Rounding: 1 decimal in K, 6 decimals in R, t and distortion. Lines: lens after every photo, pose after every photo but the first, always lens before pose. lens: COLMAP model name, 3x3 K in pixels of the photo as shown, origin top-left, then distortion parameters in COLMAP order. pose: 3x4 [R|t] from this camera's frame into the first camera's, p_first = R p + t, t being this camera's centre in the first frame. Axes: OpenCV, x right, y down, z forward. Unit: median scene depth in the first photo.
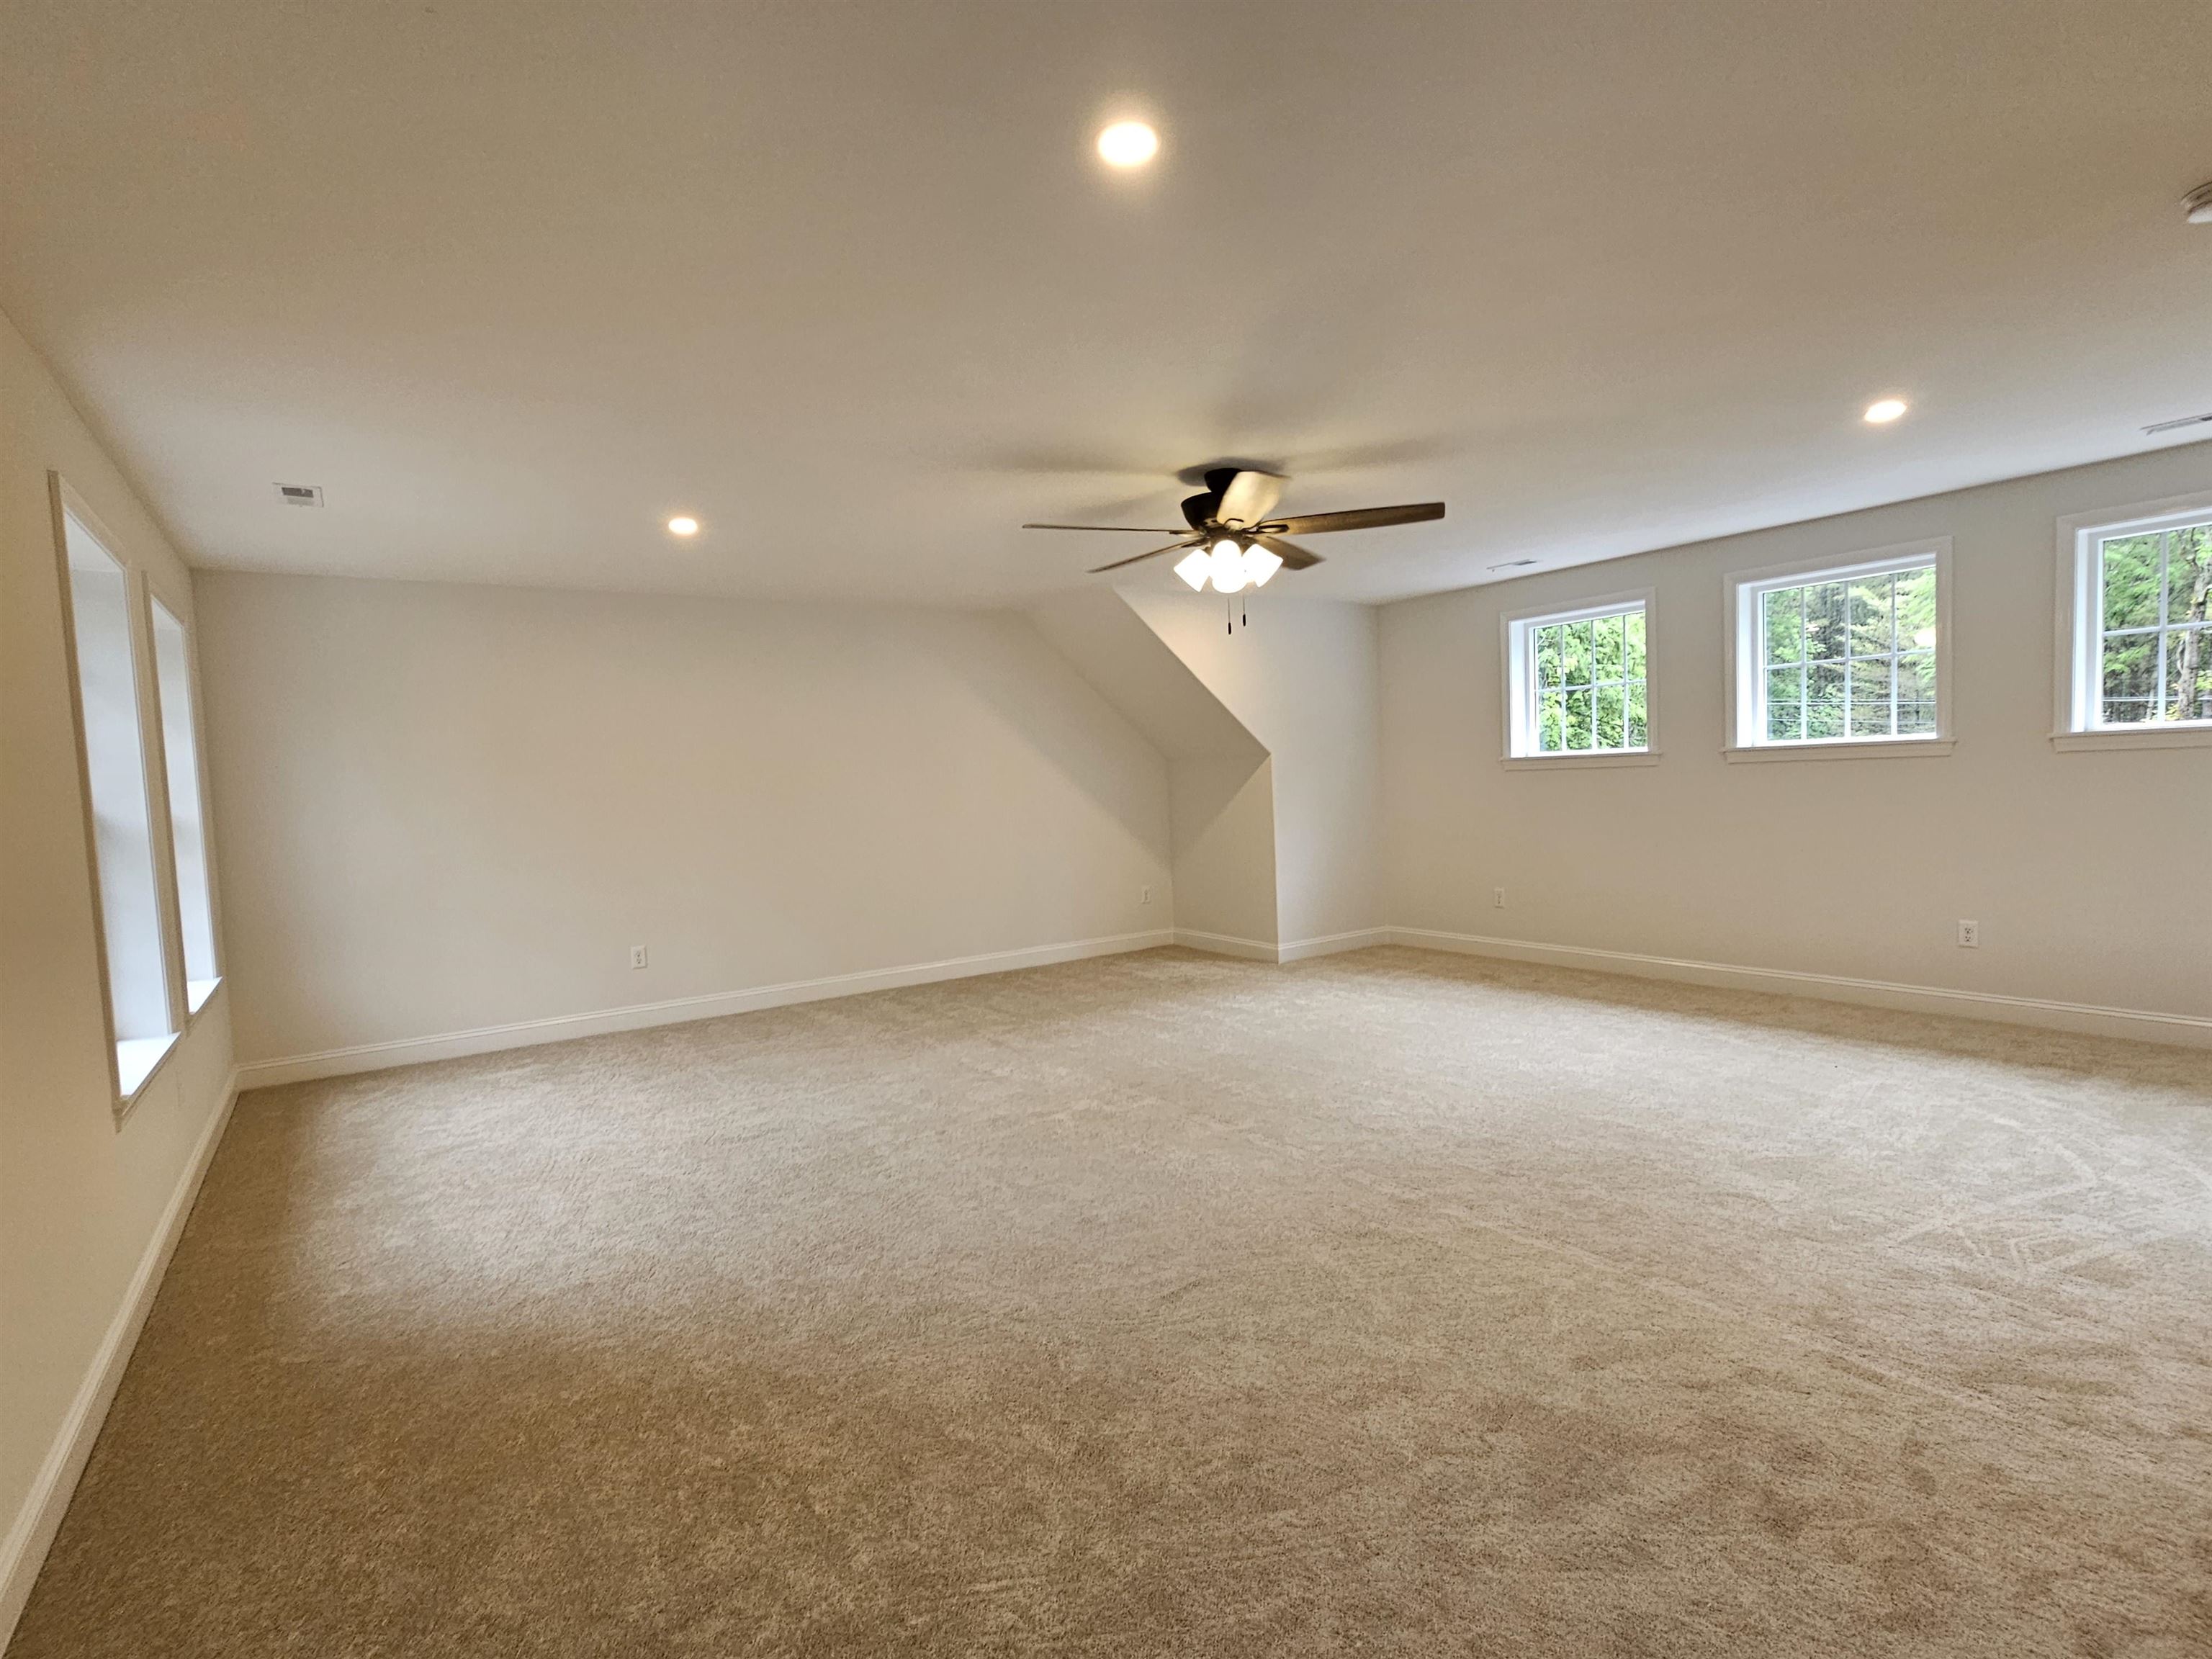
lens RADIAL K [[1097.3, 0, 1103.0], [0, 1097.3, 827.6], [0, 0, 1]] dist [0.000934, -0.002921]
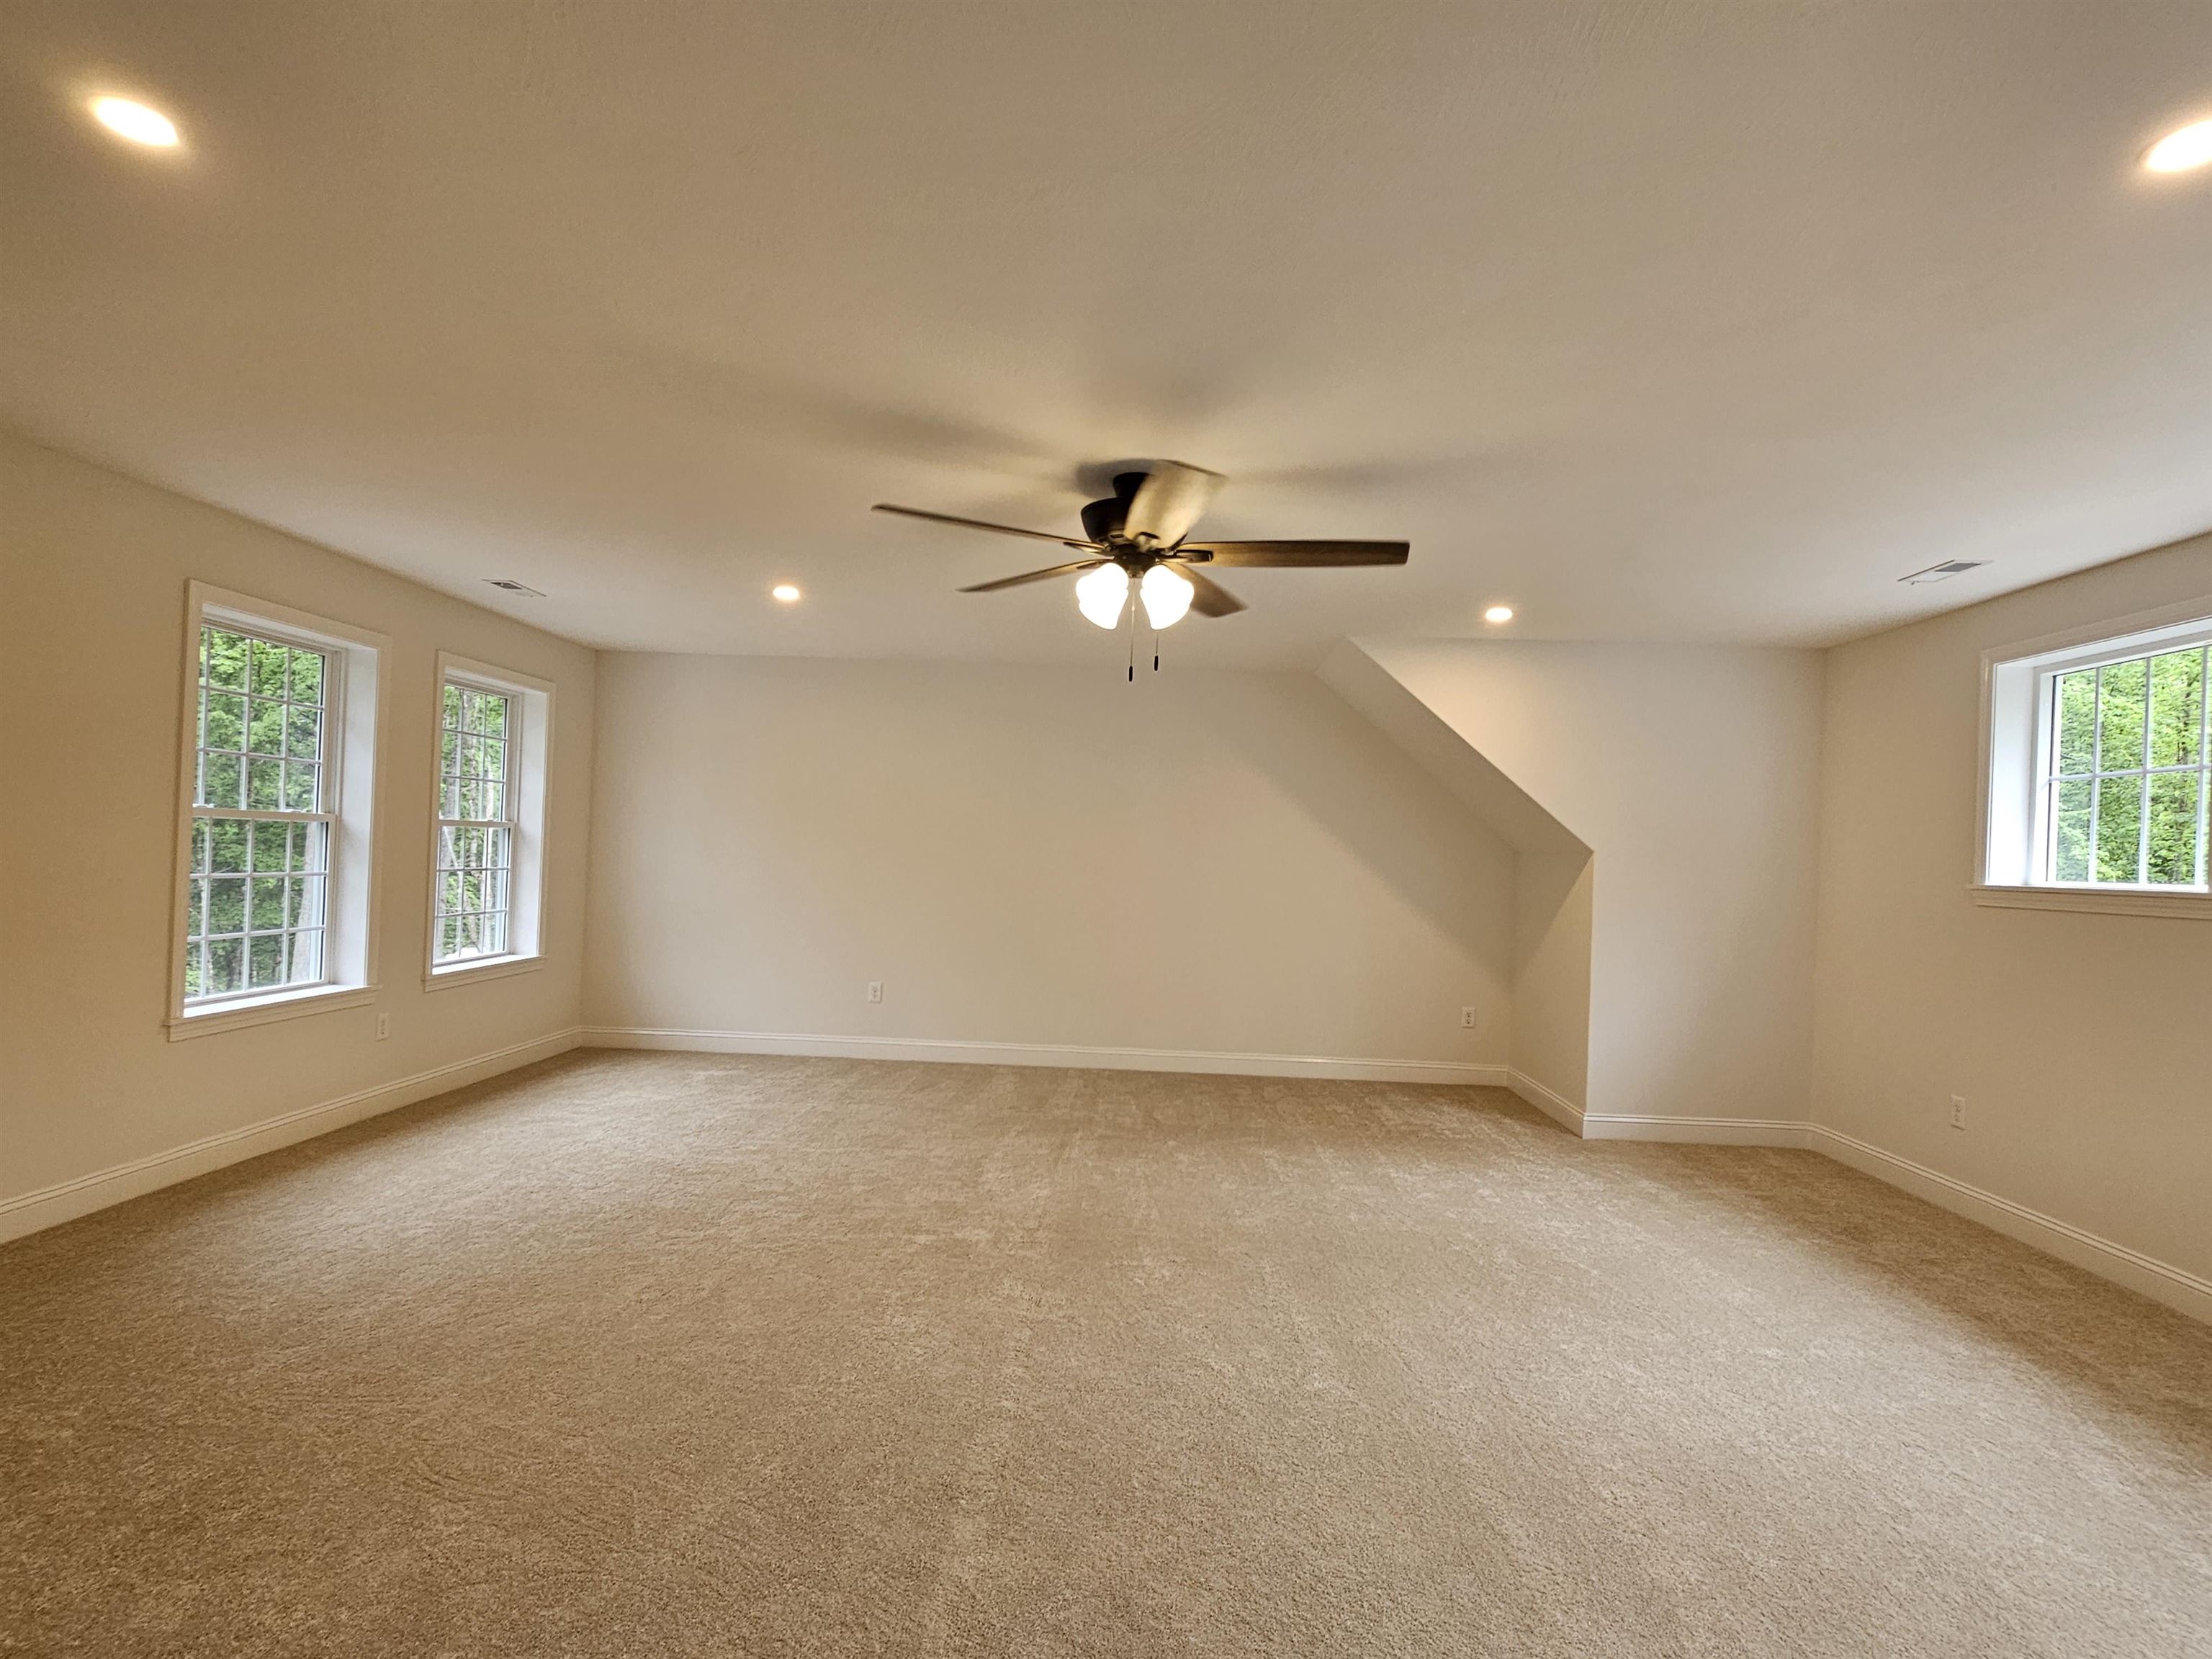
lens RADIAL K [[1097.3, 0, 1108.0], [0, 1097.3, 848.4], [0, 0, 1]] dist [0.000934, -0.002921]
pose [[0.801557, 0.071467, -0.593632, 0.526102], [-0.100308, 0.994833, -0.015675, -0.039955], [0.589444, 0.072110, 0.804584, 0.341608]]
